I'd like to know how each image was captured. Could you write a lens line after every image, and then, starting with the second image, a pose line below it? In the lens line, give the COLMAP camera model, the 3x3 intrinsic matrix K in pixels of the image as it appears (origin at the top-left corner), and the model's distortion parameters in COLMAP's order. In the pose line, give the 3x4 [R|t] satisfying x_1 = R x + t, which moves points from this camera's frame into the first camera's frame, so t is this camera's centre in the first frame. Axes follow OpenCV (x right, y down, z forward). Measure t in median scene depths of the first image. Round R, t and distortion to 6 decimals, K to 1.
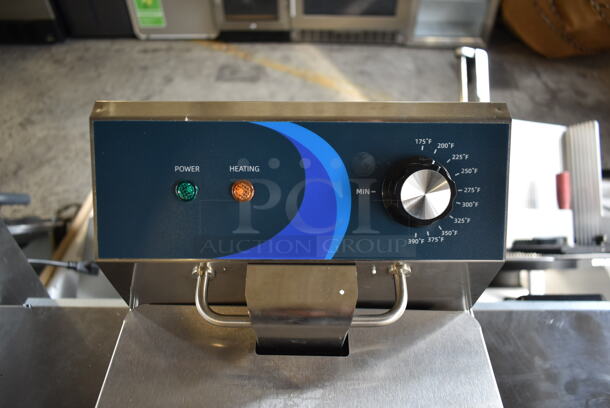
lens RADIAL K [[465.6, 0, 305.1], [0, 465.6, 208.8], [0, 0, 1]] dist [-0.020519, 0.006716]
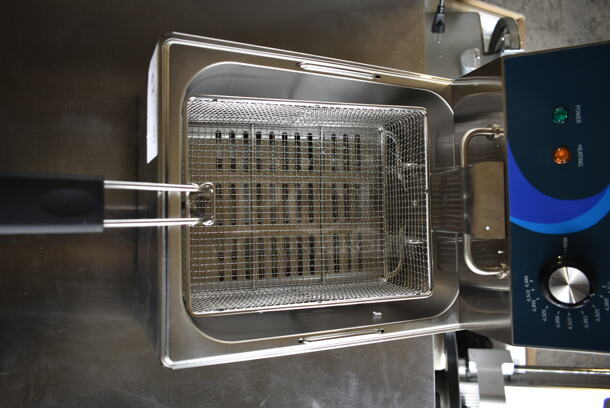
lens RADIAL K [[465.6, 0, 304.6], [0, 465.6, 201.3], [0, 0, 1]] dist [-0.020519, 0.006716]
pose [[0.025272, 0.998718, -0.043863, 0.023397], [-0.941772, 0.038501, 0.334041, 0.119012], [0.335301, 0.032867, 0.941537, -0.287759]]
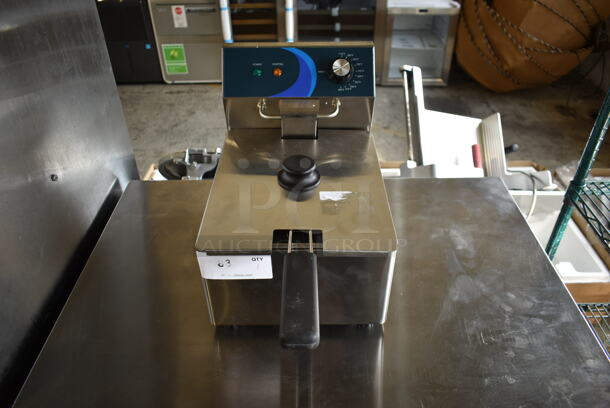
lens RADIAL K [[465.6, 0, 304.0], [0, 465.6, 206.1], [0, 0, 1]] dist [-0.020519, 0.006716]
pose [[0.999868, -0.015806, 0.003801, 0.000943], [0.016170, 0.991069, -0.132364, 0.619394], [-0.001675, 0.132408, 0.991194, -0.901475]]
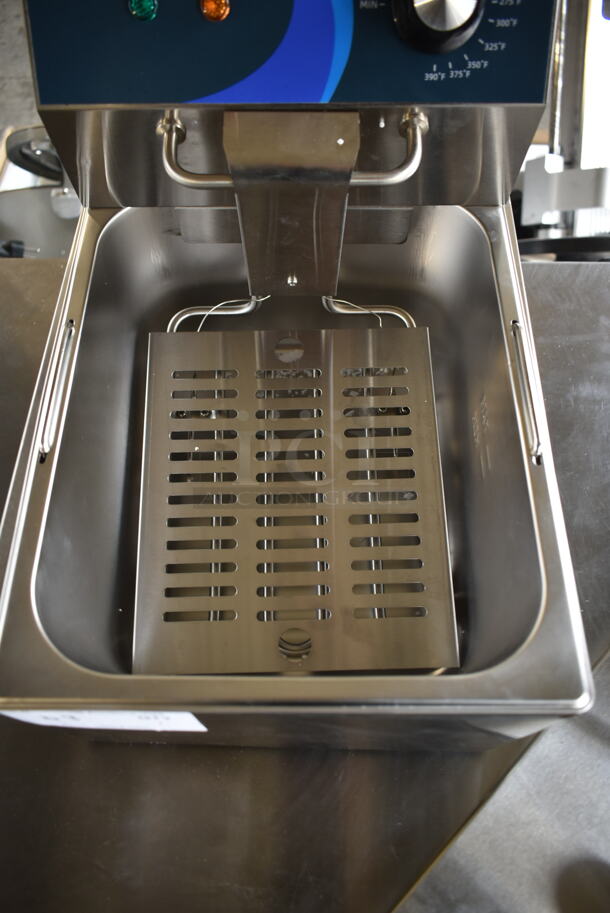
lens RADIAL K [[696.9, 0, 300.4], [0, 696.9, 455.4], [0, 0, 1]] dist [-0.020519, 0.006716]
pose [[0.999702, -0.000188, -0.024409, 0.021241], [0.007381, 0.955491, 0.294928, 0.190275], [0.023267, -0.295021, 0.955208, -0.184382]]
